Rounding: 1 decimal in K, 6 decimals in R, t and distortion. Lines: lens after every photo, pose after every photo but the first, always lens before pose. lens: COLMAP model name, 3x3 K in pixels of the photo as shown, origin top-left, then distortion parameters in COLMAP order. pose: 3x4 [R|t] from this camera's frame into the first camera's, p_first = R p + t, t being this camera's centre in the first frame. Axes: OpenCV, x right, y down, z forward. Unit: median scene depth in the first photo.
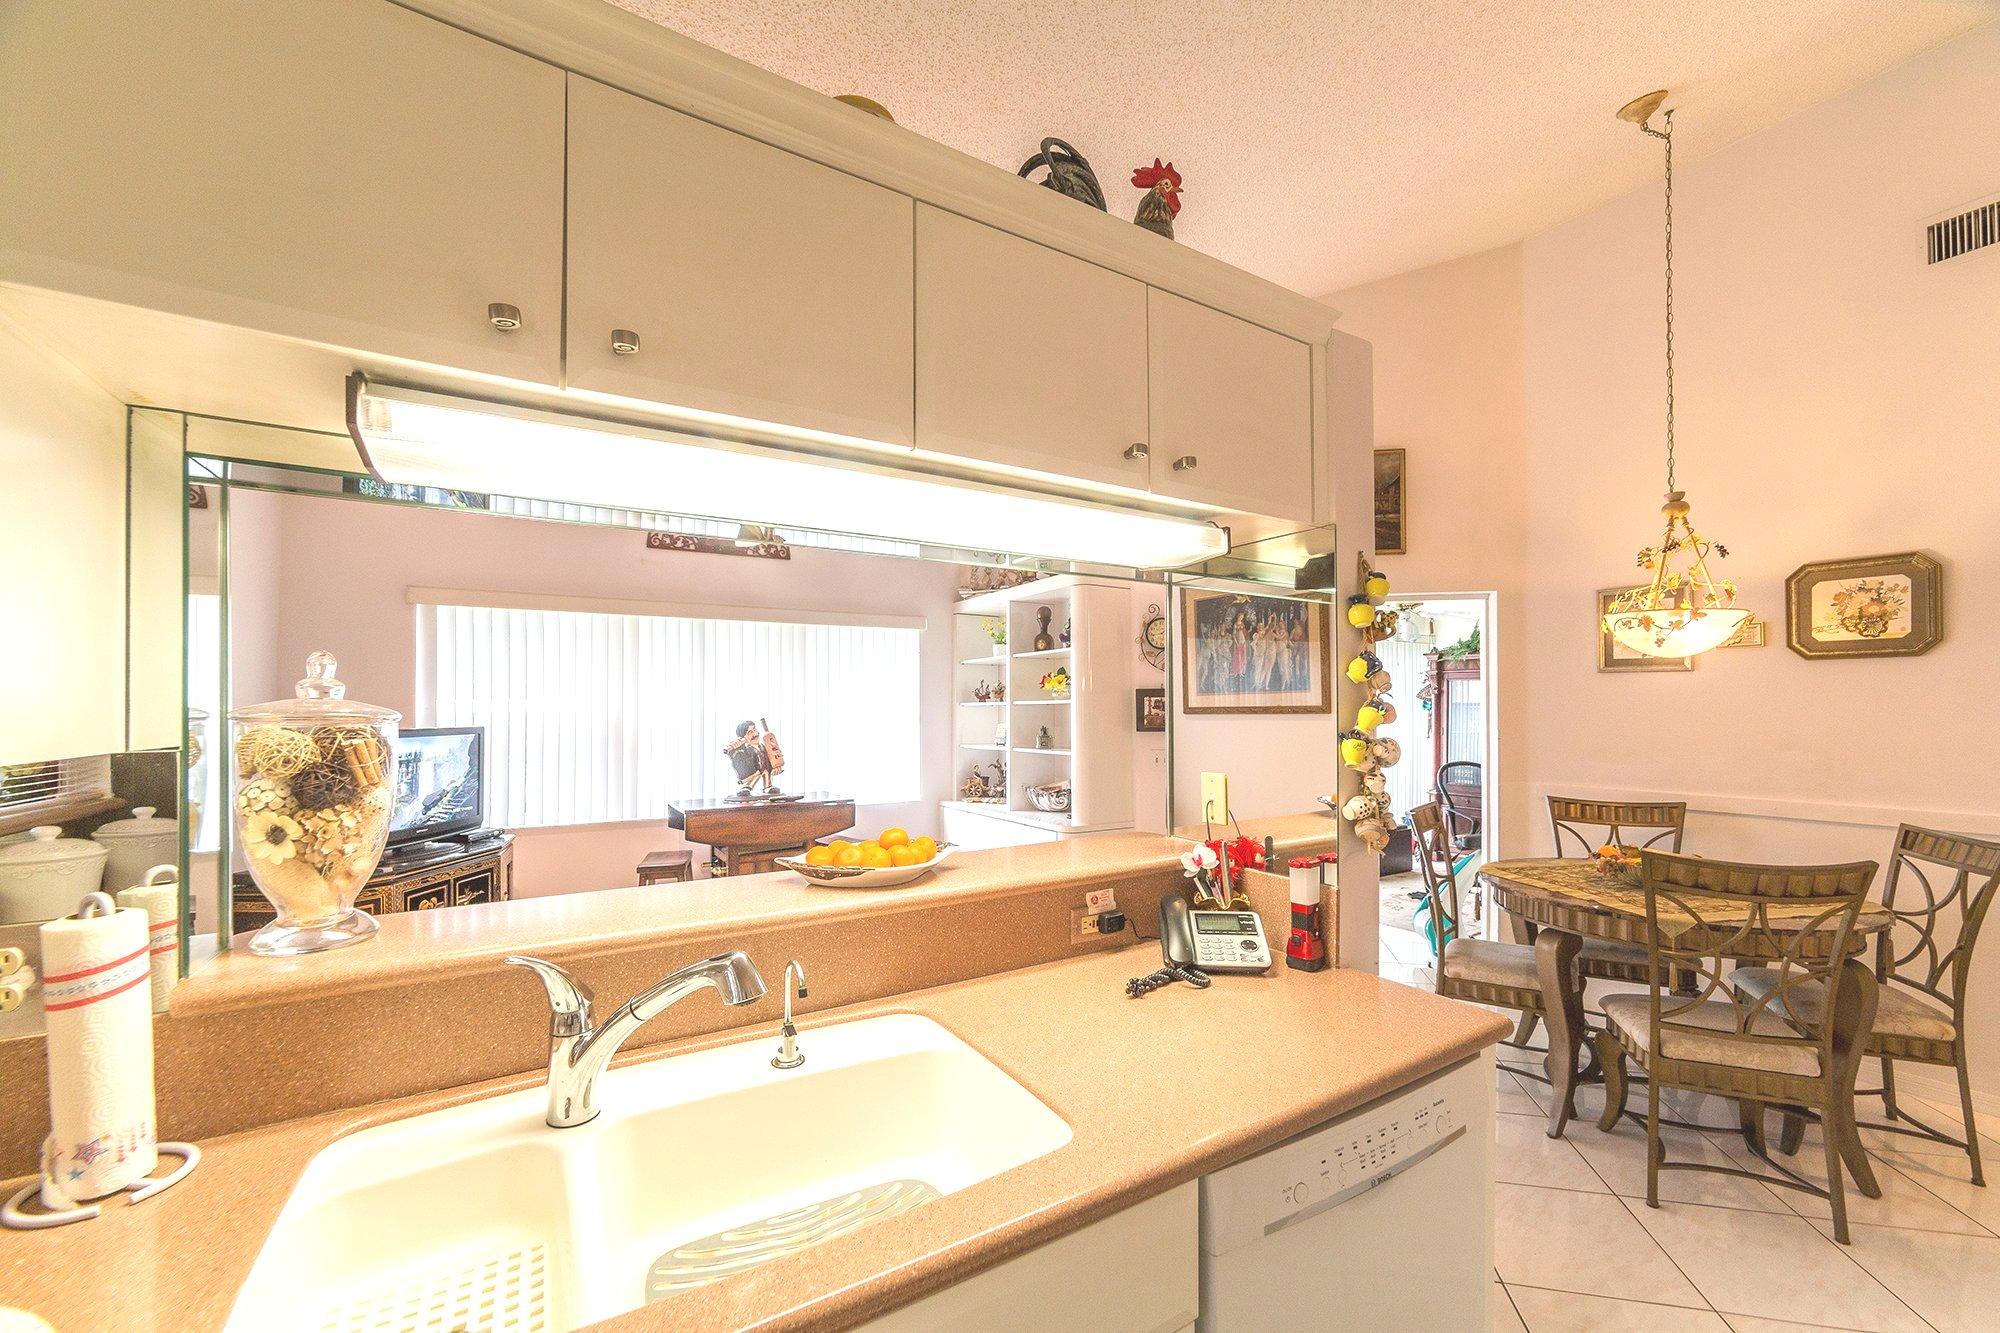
lens RADIAL K [[770.9, 0, 1007.2], [0, 770.9, 701.9], [0, 0, 1]] dist [-0.035549, 0.017548]
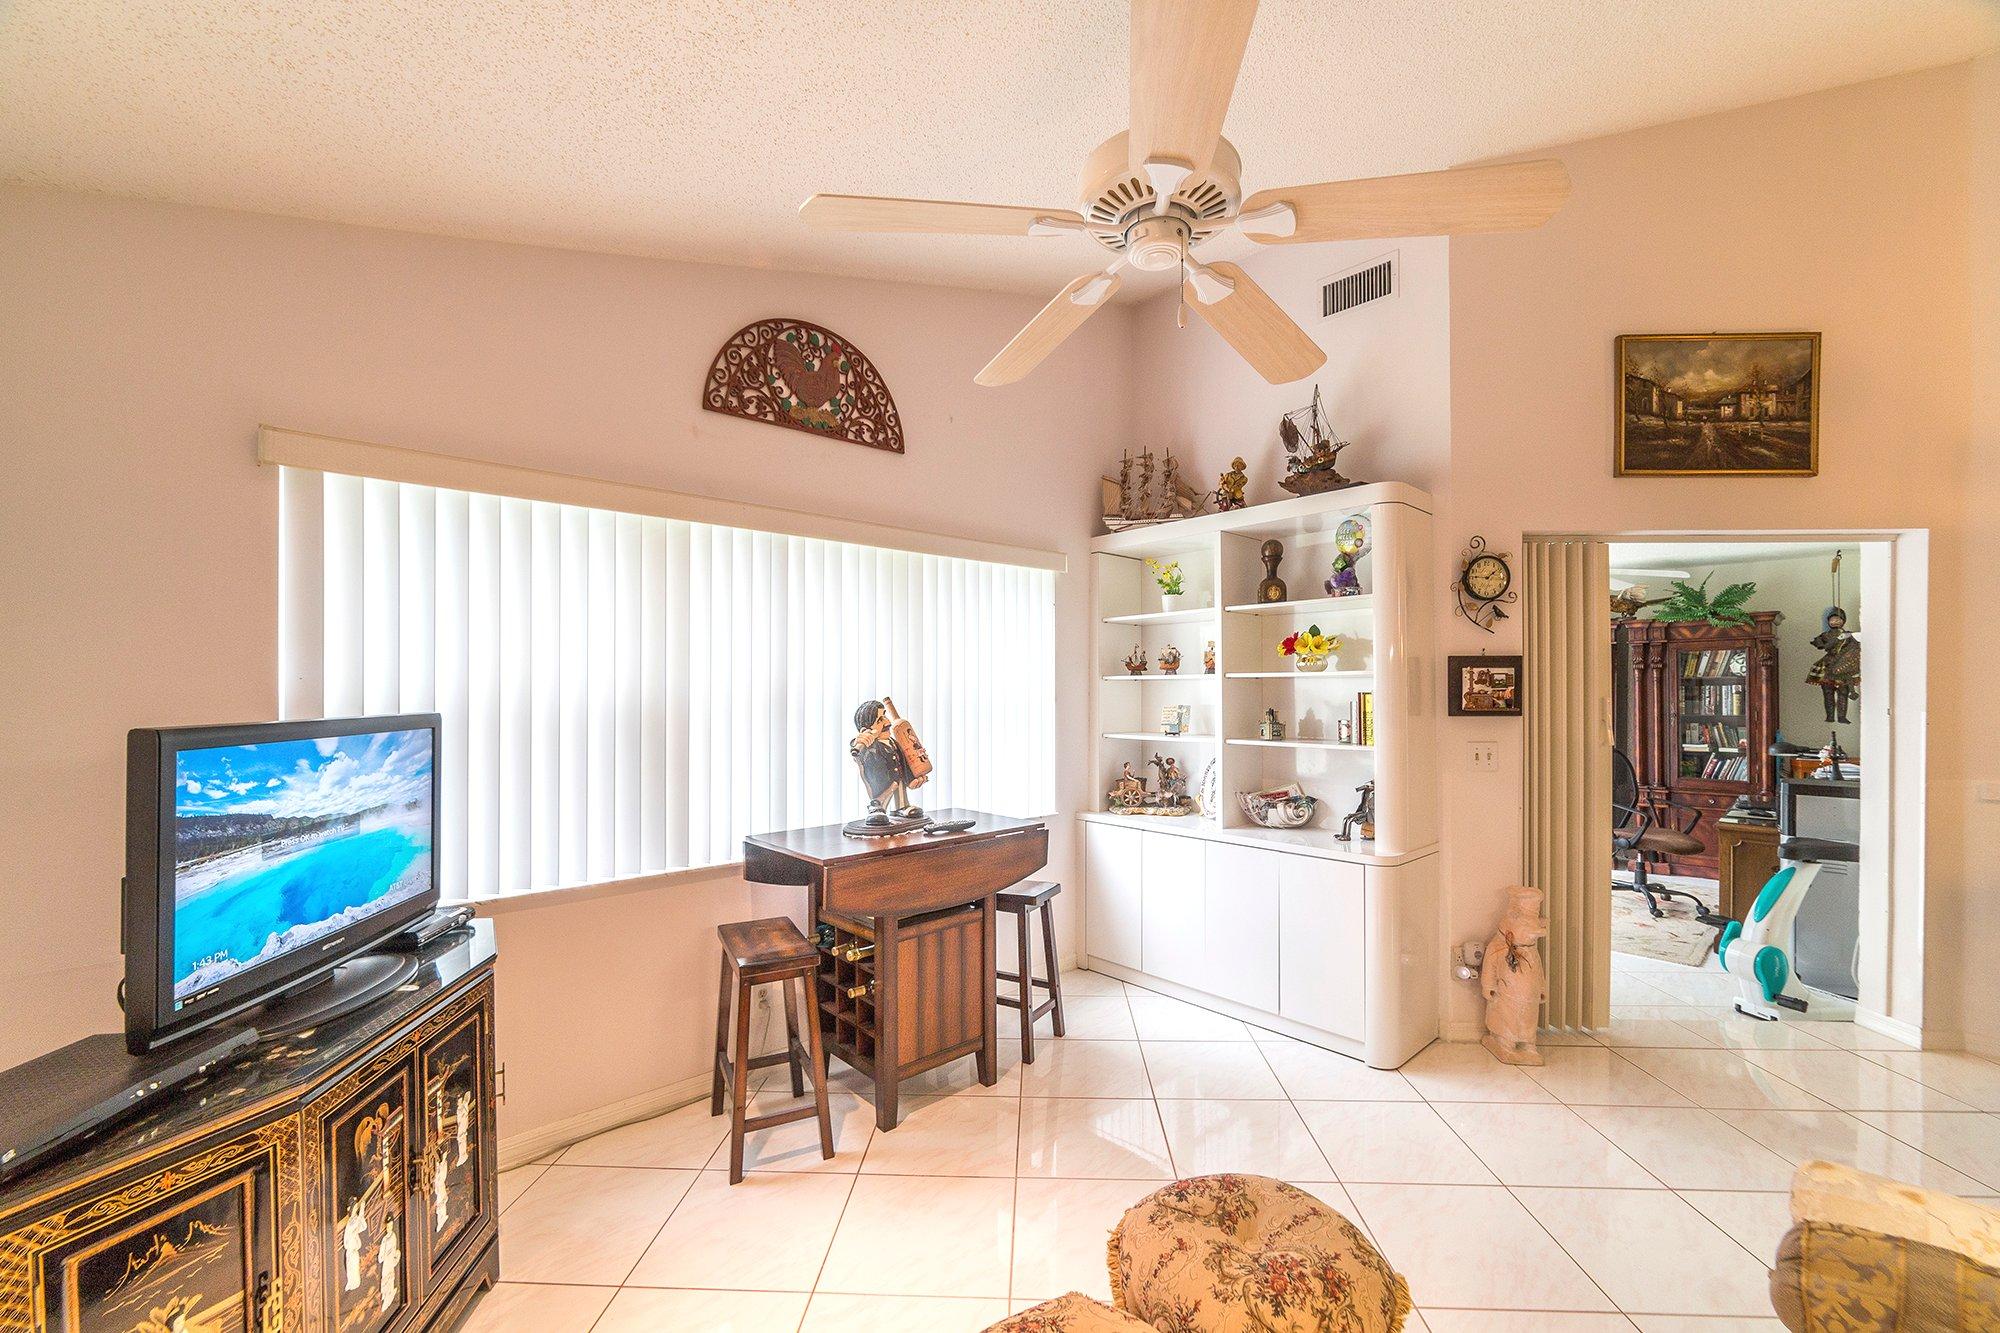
lens RADIAL K [[799.9, 0, 1011.8], [0, 799.9, 685.7], [0, 0, 1]] dist [-0.035970, 0.020977]
pose [[0.982441, 0.003591, 0.186539, -0.351285], [-0.004832, 0.999969, 0.006197, 0.007761], [-0.186511, -0.006990, 0.982428, 0.353040]]
